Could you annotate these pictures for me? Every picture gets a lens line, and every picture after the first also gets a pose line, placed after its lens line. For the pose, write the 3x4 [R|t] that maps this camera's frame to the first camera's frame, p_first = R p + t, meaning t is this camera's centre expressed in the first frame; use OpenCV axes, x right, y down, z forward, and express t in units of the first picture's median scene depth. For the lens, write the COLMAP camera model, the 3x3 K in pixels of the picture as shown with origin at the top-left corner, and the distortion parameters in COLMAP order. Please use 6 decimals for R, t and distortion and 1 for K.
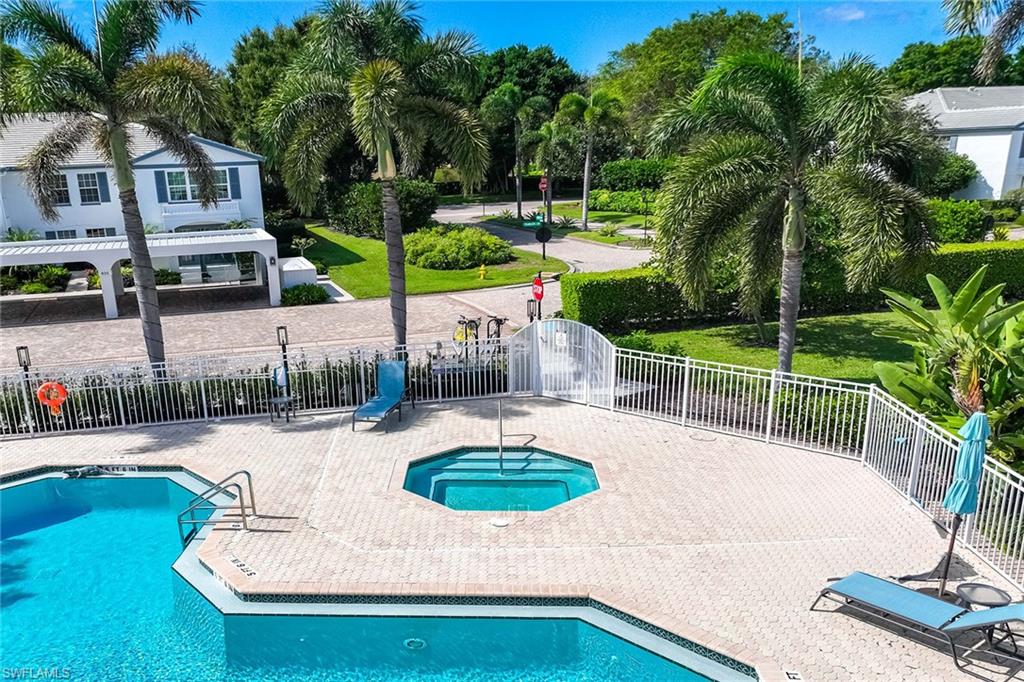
lens RADIAL K [[674.0, 0, 512.0], [0, 674.0, 341.0], [0, 0, 1]] dist [0.029205, -0.000038]
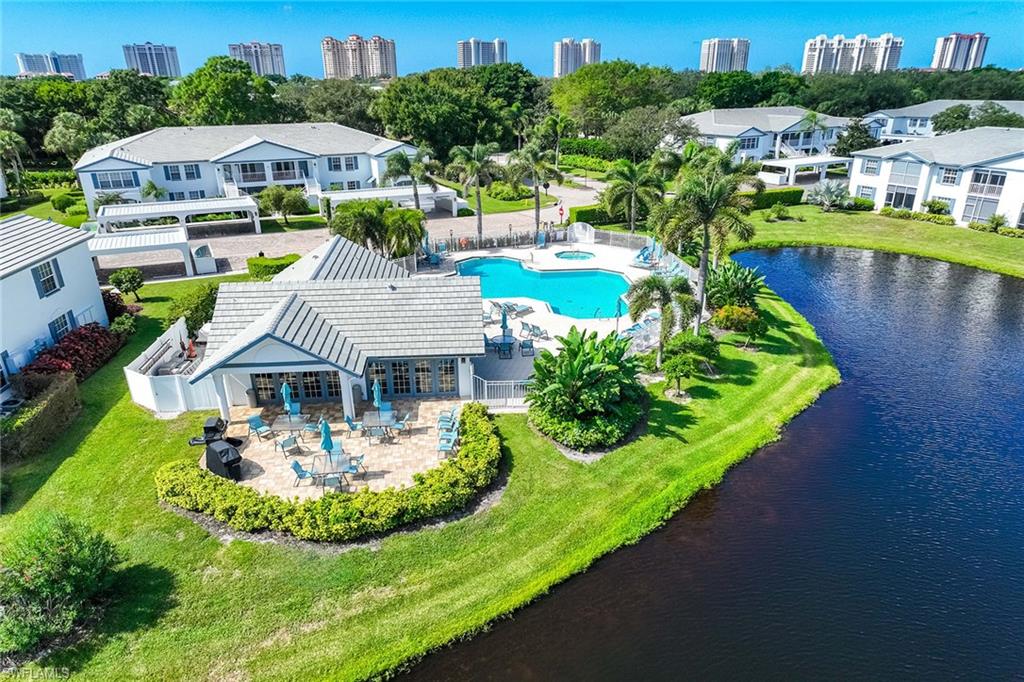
lens RADIAL K [[674.0, 0, 512.0], [0, 674.0, 341.0], [0, 0, 1]] dist [0.029205, -0.000038]
pose [[0.987096, -0.033100, 0.156670, -1.013548], [0.008992, 0.988316, 0.152151, 0.053729], [-0.159876, -0.148778, 0.975861, -3.069431]]
